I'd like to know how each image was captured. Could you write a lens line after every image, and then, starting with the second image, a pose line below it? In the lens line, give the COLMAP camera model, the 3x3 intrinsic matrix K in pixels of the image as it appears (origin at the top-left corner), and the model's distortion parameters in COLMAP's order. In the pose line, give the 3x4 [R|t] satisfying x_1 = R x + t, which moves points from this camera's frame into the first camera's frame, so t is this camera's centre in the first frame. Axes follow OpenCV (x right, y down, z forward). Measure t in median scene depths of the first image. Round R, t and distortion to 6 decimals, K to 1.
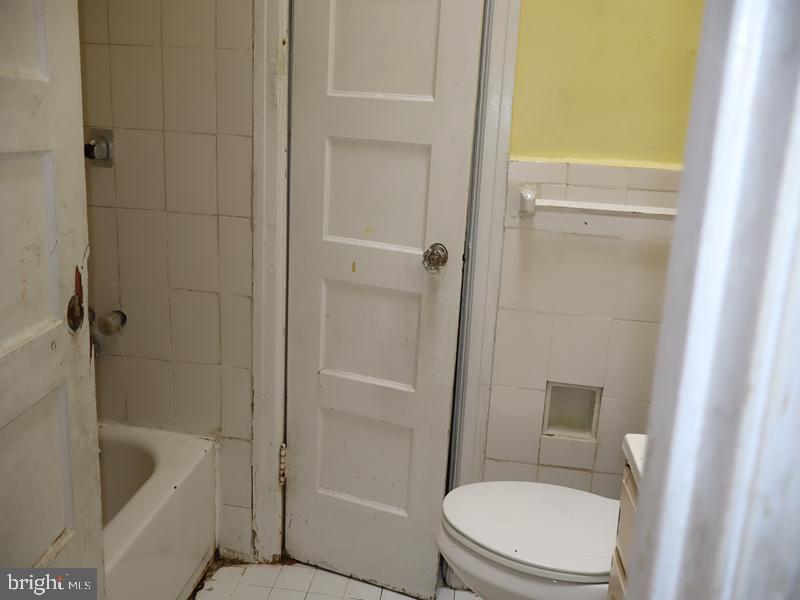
lens RADIAL K [[769.6, 0, 400.0], [0, 769.6, 300.0], [0, 0, 1]] dist [-0.004399, 0.003286]
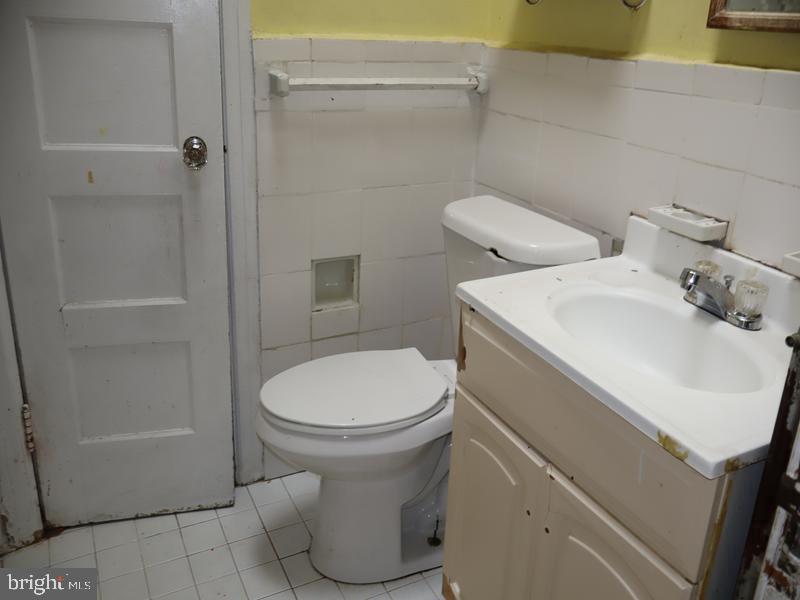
lens RADIAL K [[769.6, 0, 400.0], [0, 769.6, 300.0], [0, 0, 1]] dist [-0.004399, 0.003286]
pose [[0.769189, -0.243972, 0.590614, -0.334584], [0.145517, 0.966840, 0.209870, -0.040932], [-0.622232, -0.075486, 0.779185, 0.123943]]
